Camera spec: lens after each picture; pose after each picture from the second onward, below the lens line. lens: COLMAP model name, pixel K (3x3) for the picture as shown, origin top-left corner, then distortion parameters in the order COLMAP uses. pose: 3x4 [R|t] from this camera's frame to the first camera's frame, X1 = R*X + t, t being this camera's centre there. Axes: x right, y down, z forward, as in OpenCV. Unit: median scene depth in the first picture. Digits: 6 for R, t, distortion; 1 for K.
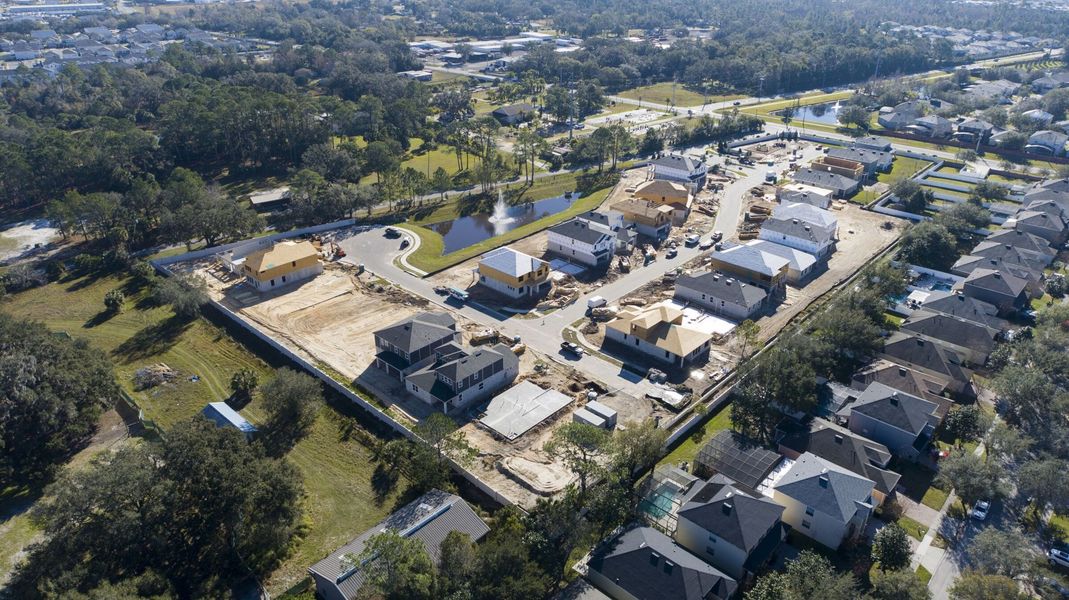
lens RADIAL K [[717.6, 0, 534.5], [0, 717.6, 300.0], [0, 0, 1]] dist [-0.007128, 0.003436]
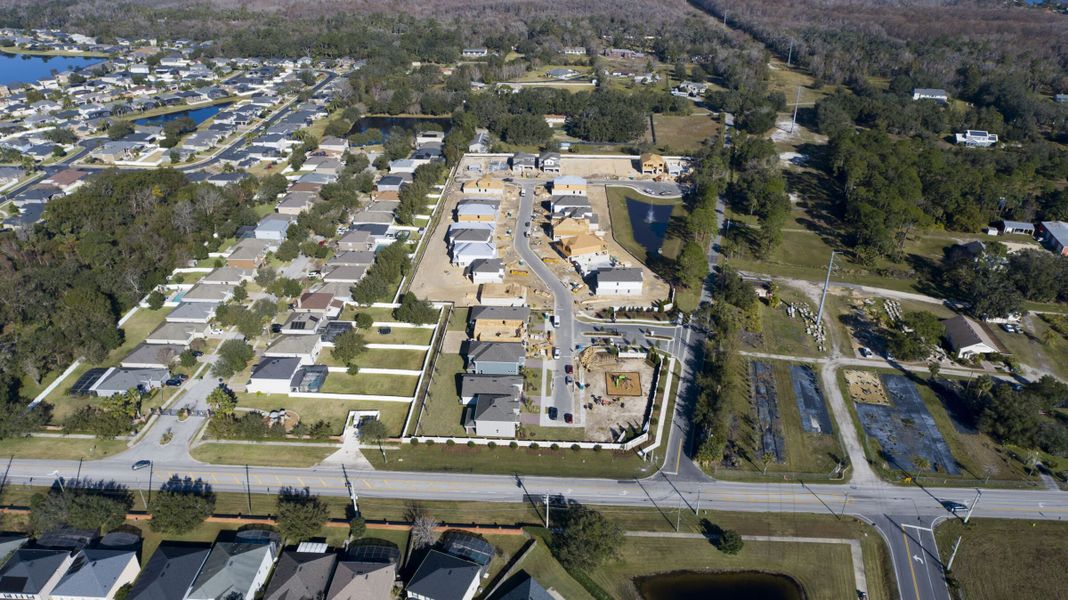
lens RADIAL K [[716.9, 0, 534.0], [0, 716.9, 300.0], [0, 0, 1]] dist [-0.007128, 0.003436]
pose [[-0.764061, 0.307969, -0.566891, 1.346121], [-0.293031, 0.617166, 0.730232, -1.342330], [0.574755, 0.724059, -0.381309, 2.026440]]
